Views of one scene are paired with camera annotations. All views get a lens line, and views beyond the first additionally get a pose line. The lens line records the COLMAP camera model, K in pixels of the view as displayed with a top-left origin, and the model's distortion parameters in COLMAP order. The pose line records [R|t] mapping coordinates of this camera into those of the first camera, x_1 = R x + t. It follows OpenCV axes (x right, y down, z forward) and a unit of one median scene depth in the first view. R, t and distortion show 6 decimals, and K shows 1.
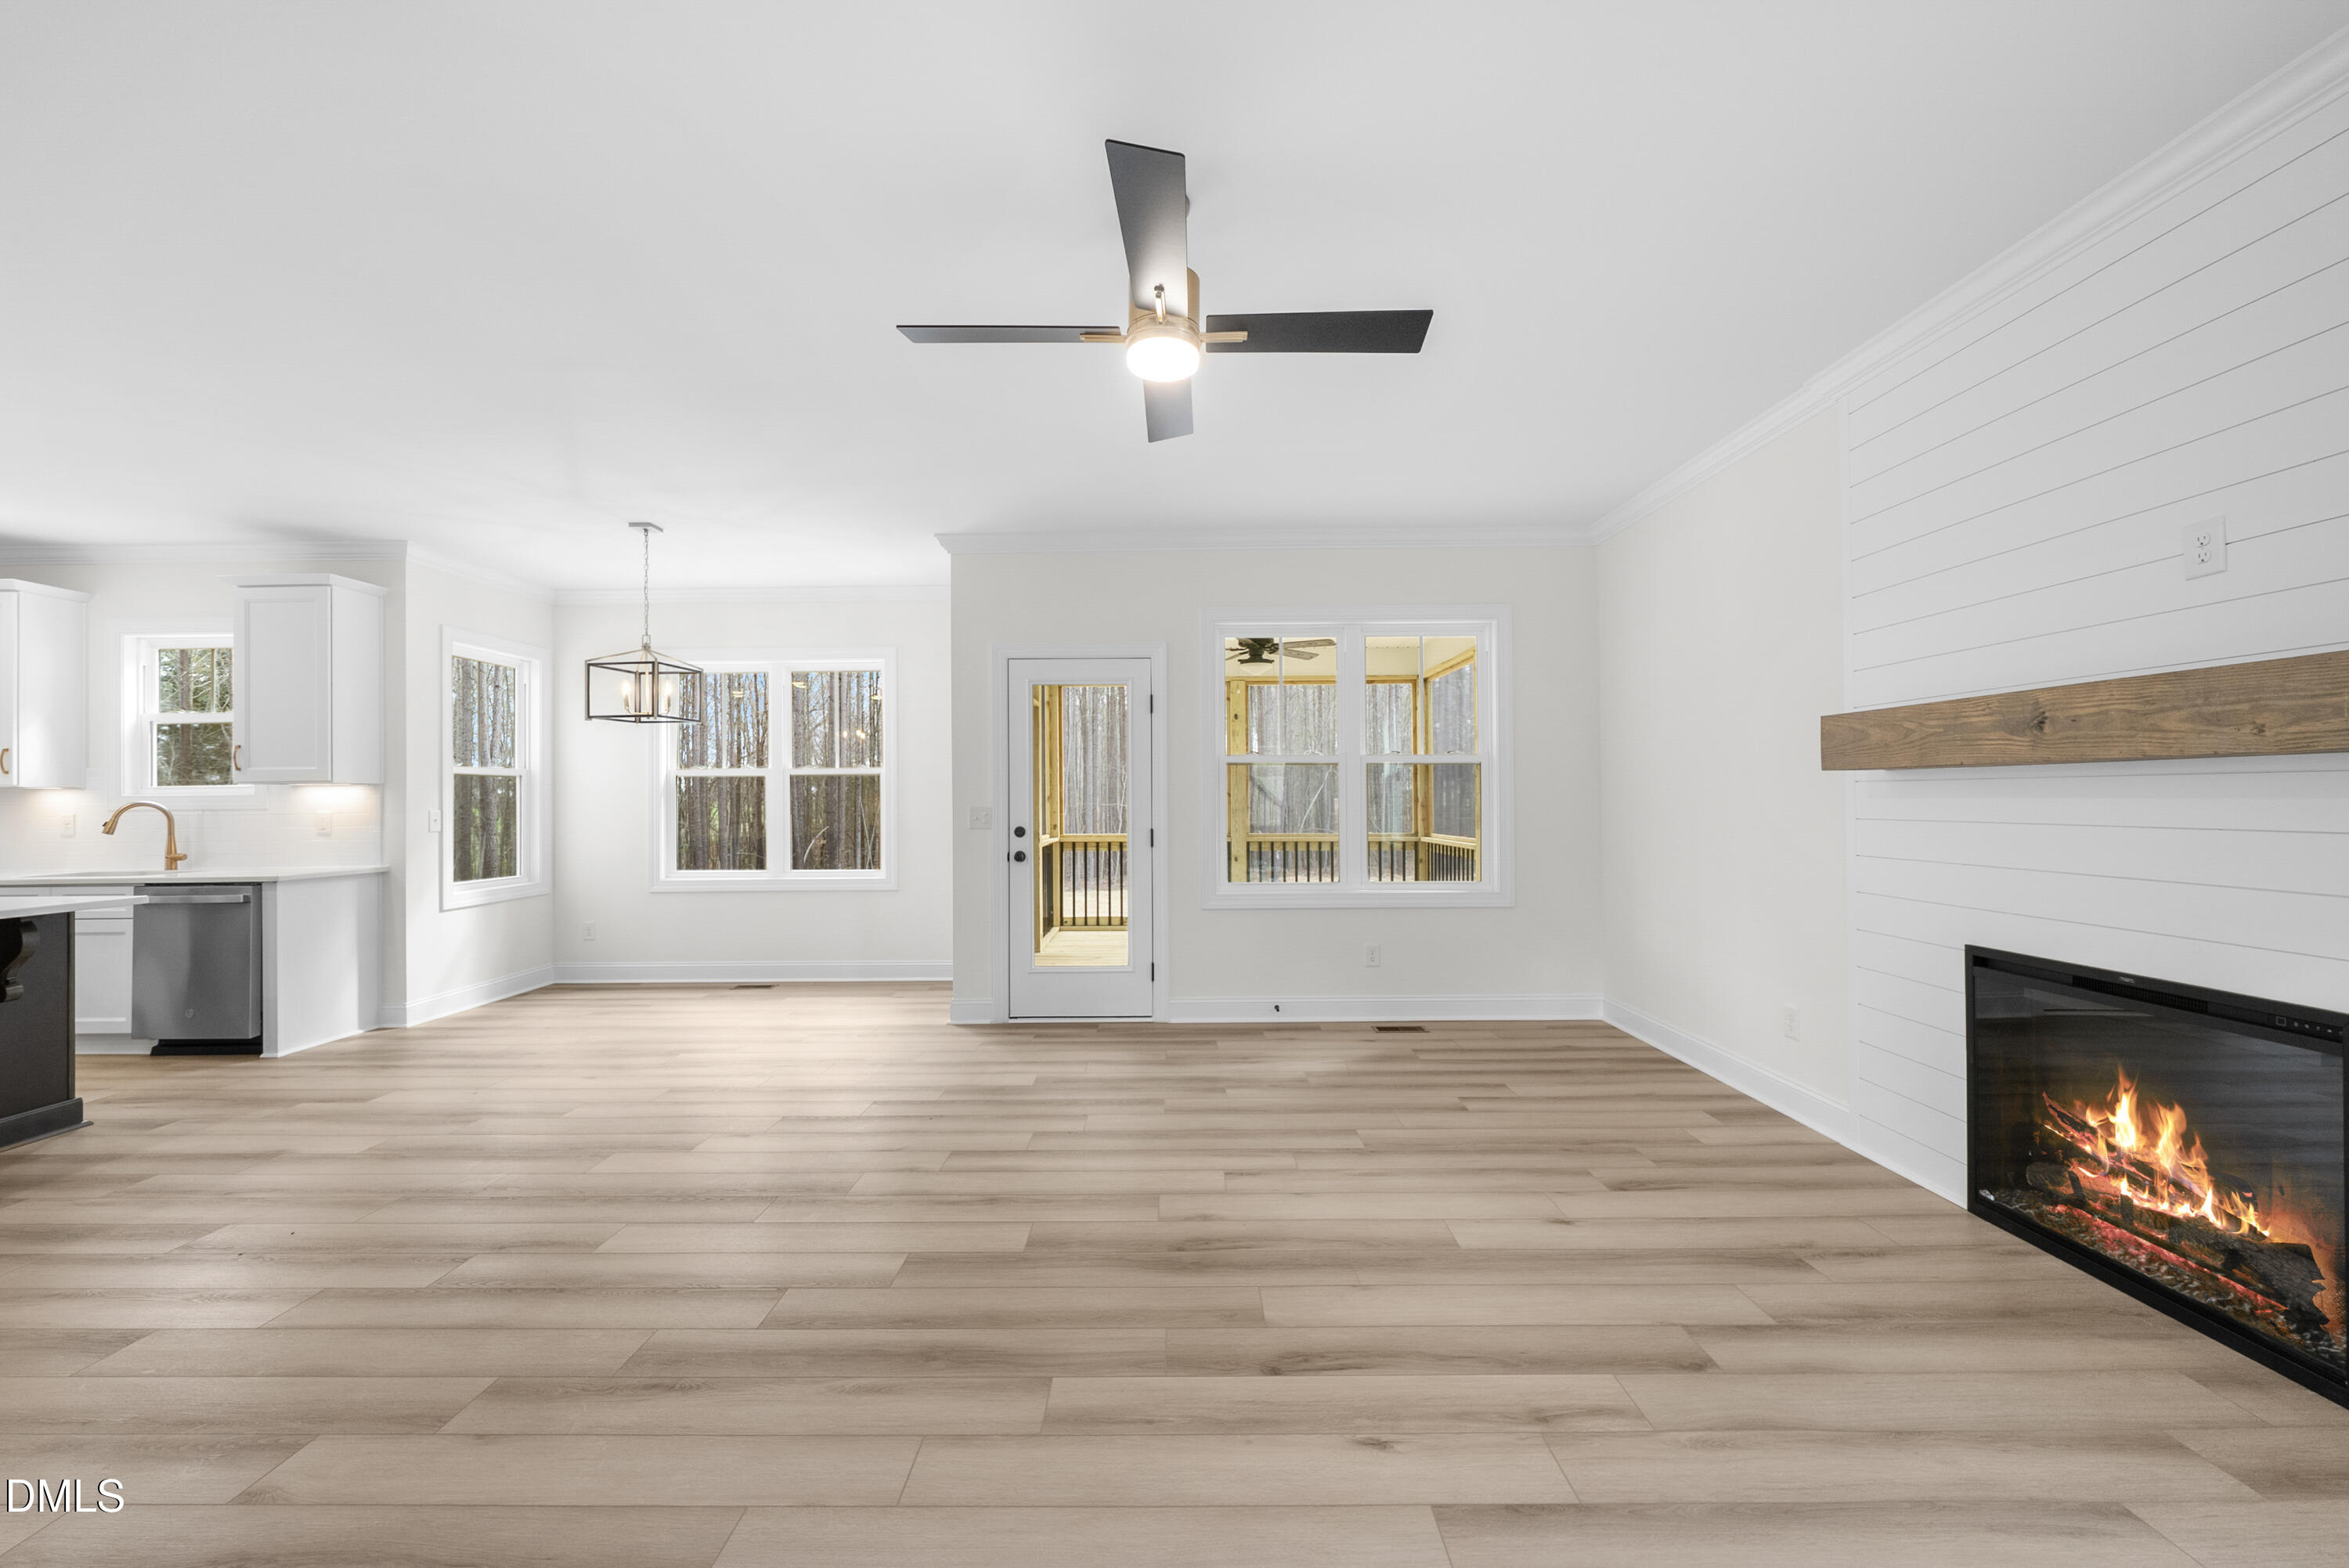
lens RADIAL K [[886.3, 0, 1180.4], [0, 886.3, 793.1], [0, 0, 1]] dist [0.002218, 0.000082]
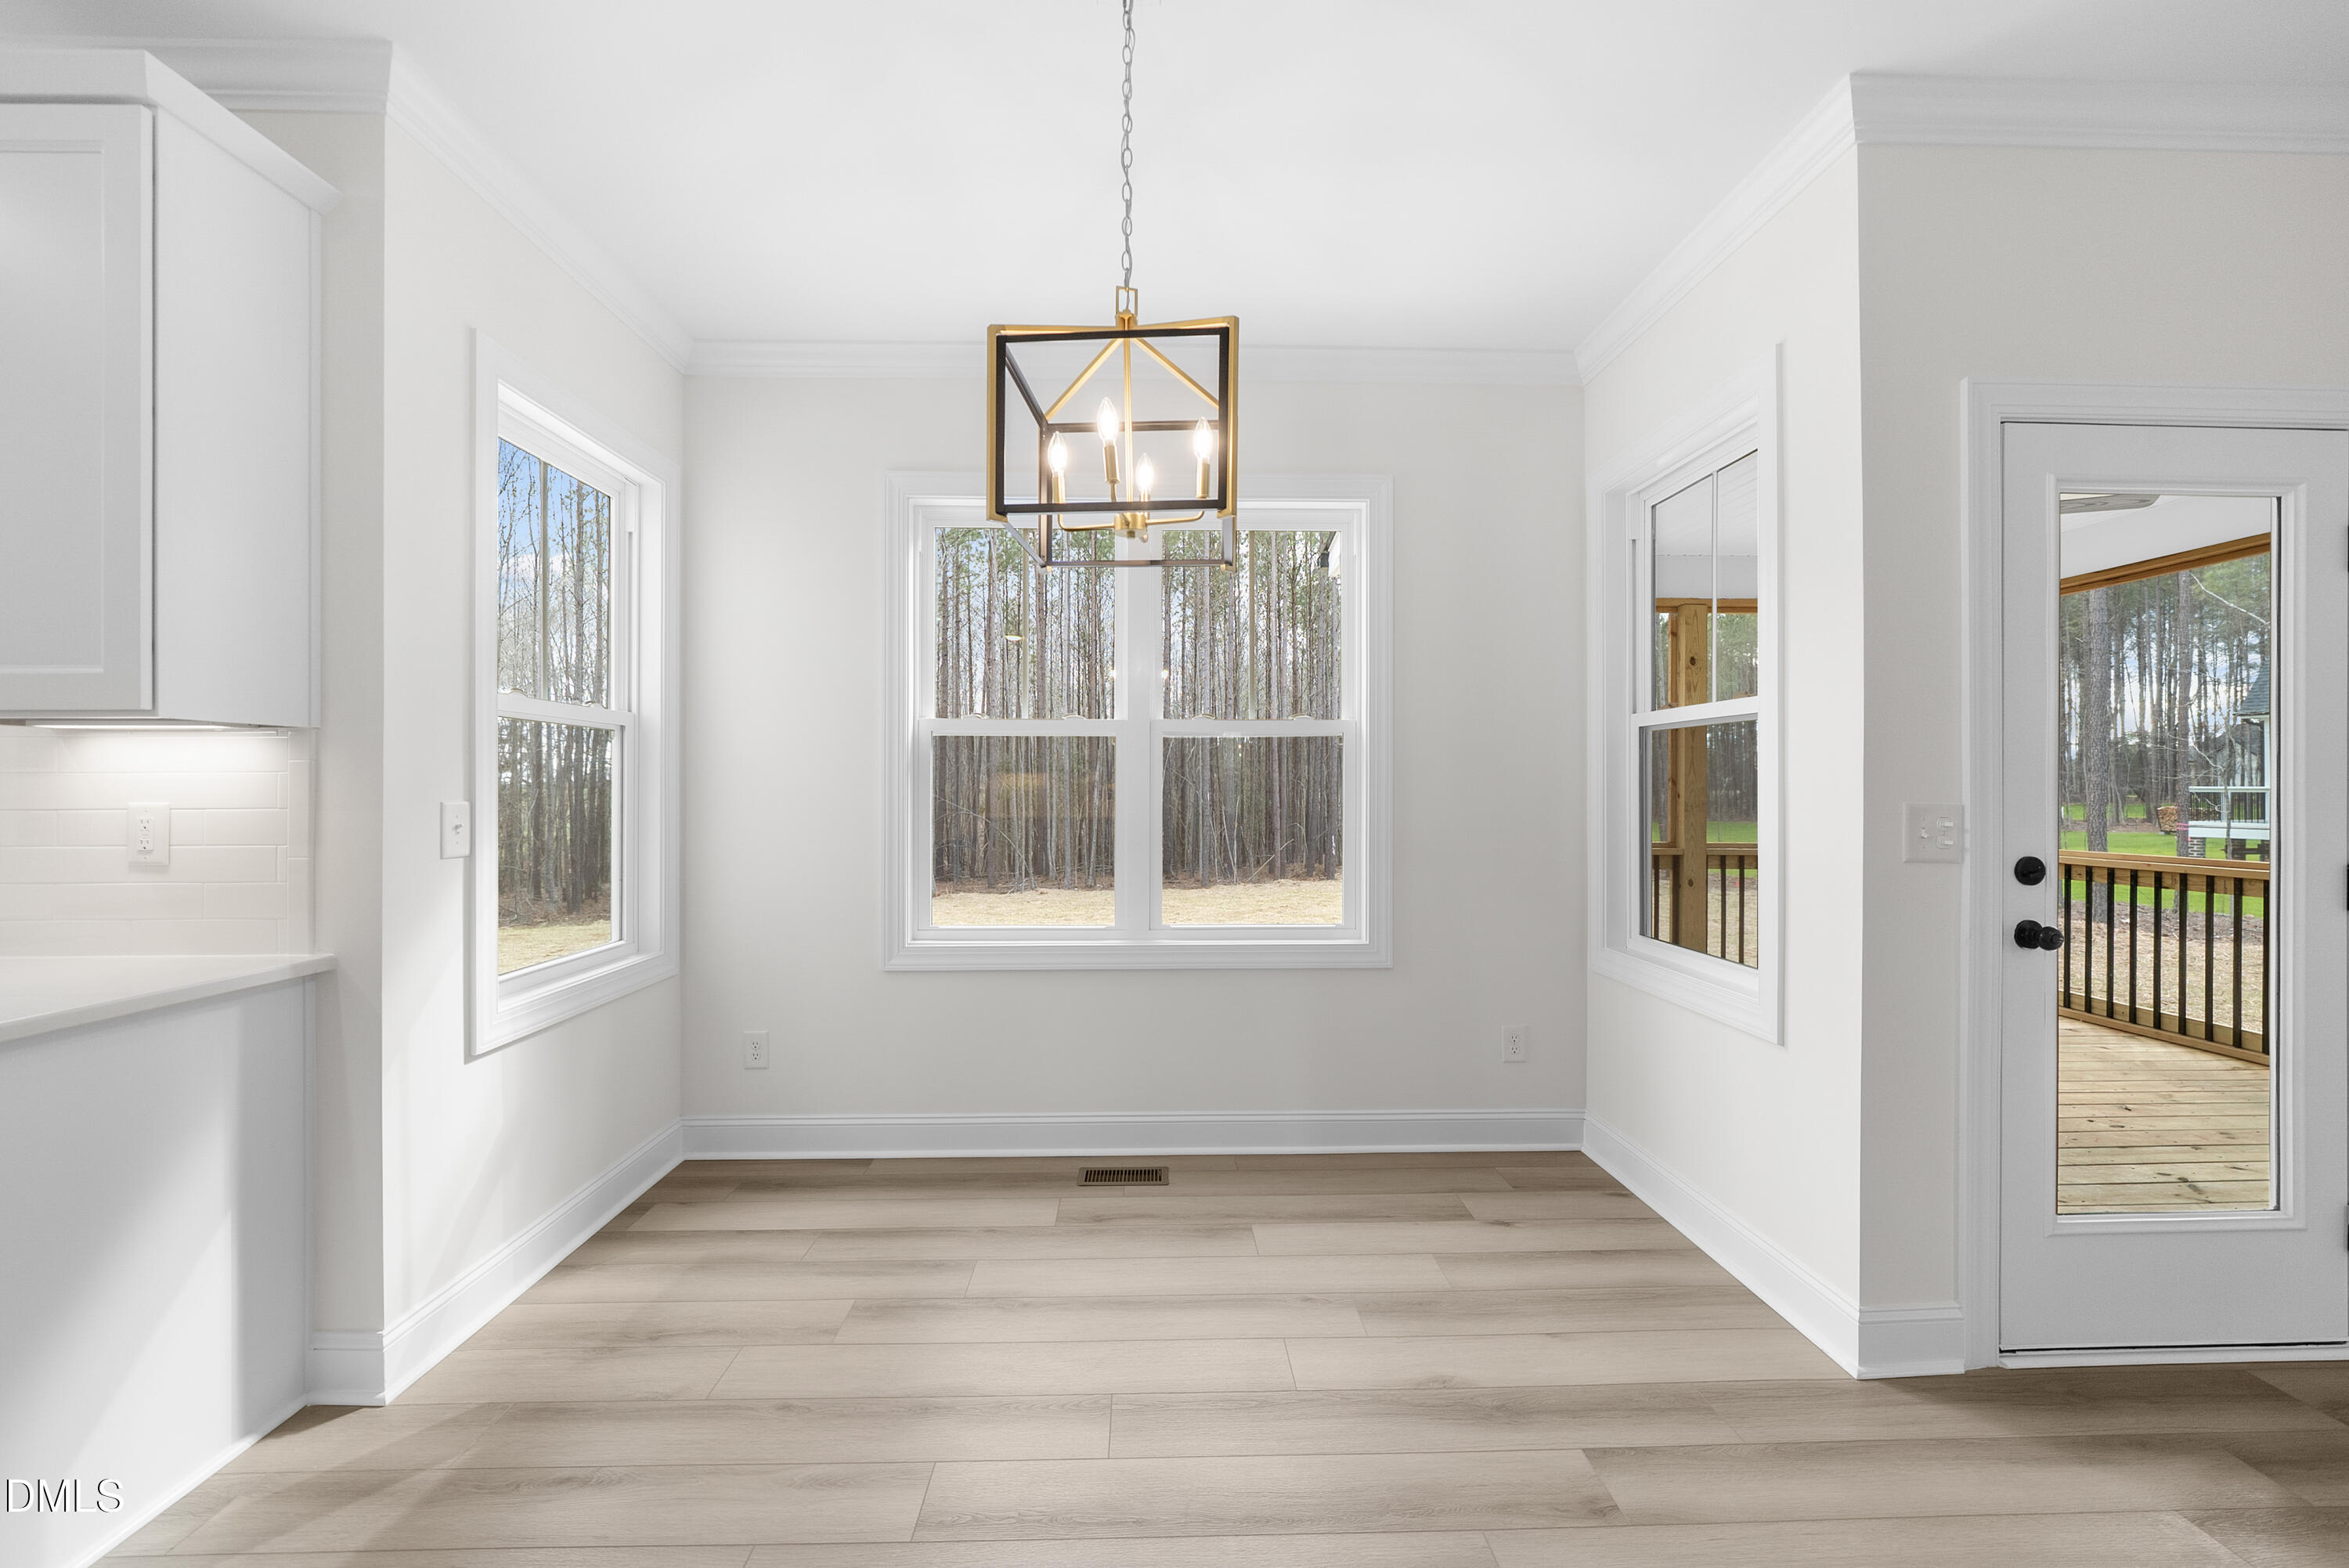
lens RADIAL K [[886.3, 0, 1172.5], [0, 886.3, 788.1], [0, 0, 1]] dist [0.002218, 0.000082]
pose [[0.999289, 0.007945, 0.036843, -0.536115], [-0.008247, 0.999934, 0.008054, 0.007281], [-0.036777, -0.008352, 0.999289, 0.595393]]
